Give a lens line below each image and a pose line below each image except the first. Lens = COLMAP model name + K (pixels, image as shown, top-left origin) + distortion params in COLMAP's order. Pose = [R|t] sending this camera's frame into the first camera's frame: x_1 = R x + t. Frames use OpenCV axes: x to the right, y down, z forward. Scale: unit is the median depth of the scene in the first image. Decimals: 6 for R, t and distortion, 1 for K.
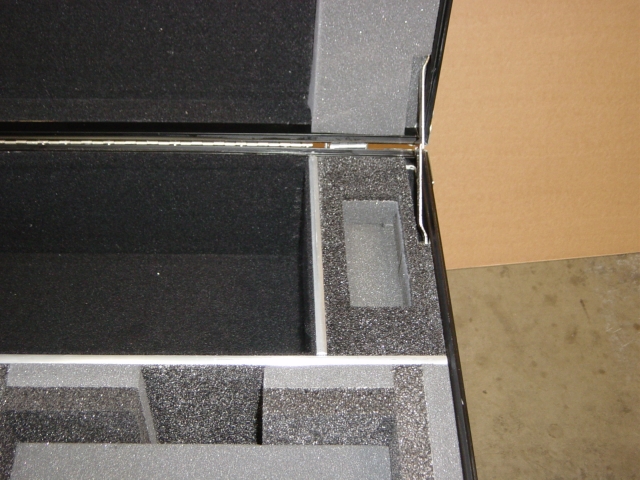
lens RADIAL K [[840.0, 0, 320.7], [0, 840.0, 240.6], [0, 0, 1]] dist [-0.115616, 0.000000]
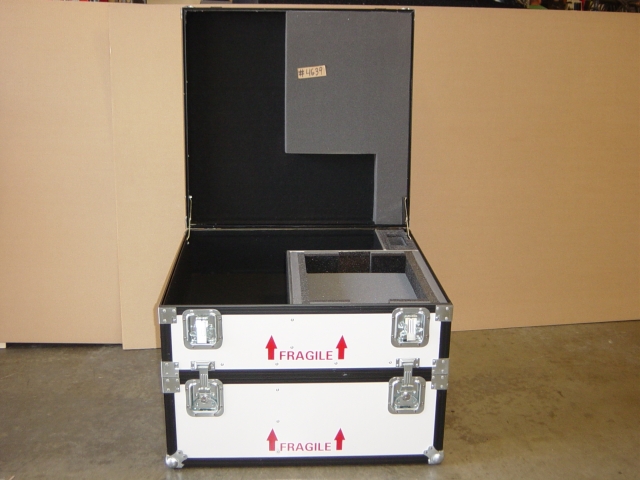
lens RADIAL K [[840.0, 0, 320.3], [0, 840.0, 236.0], [0, 0, 1]] dist [-0.115616, 0.000000]
pose [[0.998725, -0.049830, 0.008068, -0.185057], [0.045655, 0.823486, -0.565497, 1.287628], [0.021535, 0.565144, 0.824711, -1.262811]]
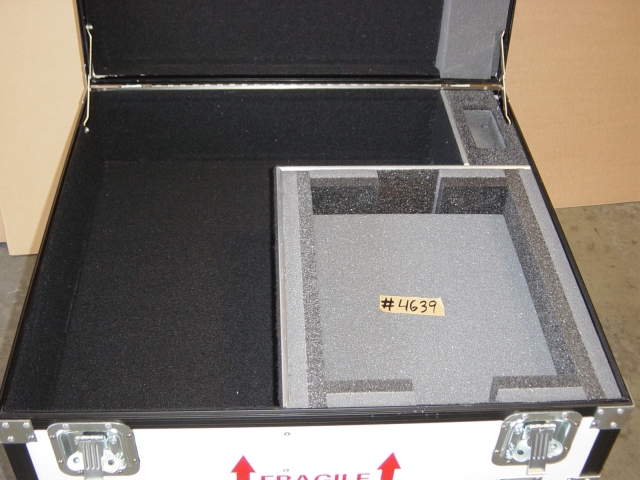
lens RADIAL K [[840.0, 0, 317.2], [0, 840.0, 242.6], [0, 0, 1]] dist [-0.115616, 0.000000]
pose [[0.999471, -0.032483, -0.001671, -0.202456], [0.031799, 0.986623, -0.159884, 0.355942], [0.006842, 0.159746, 0.987134, -0.518680]]
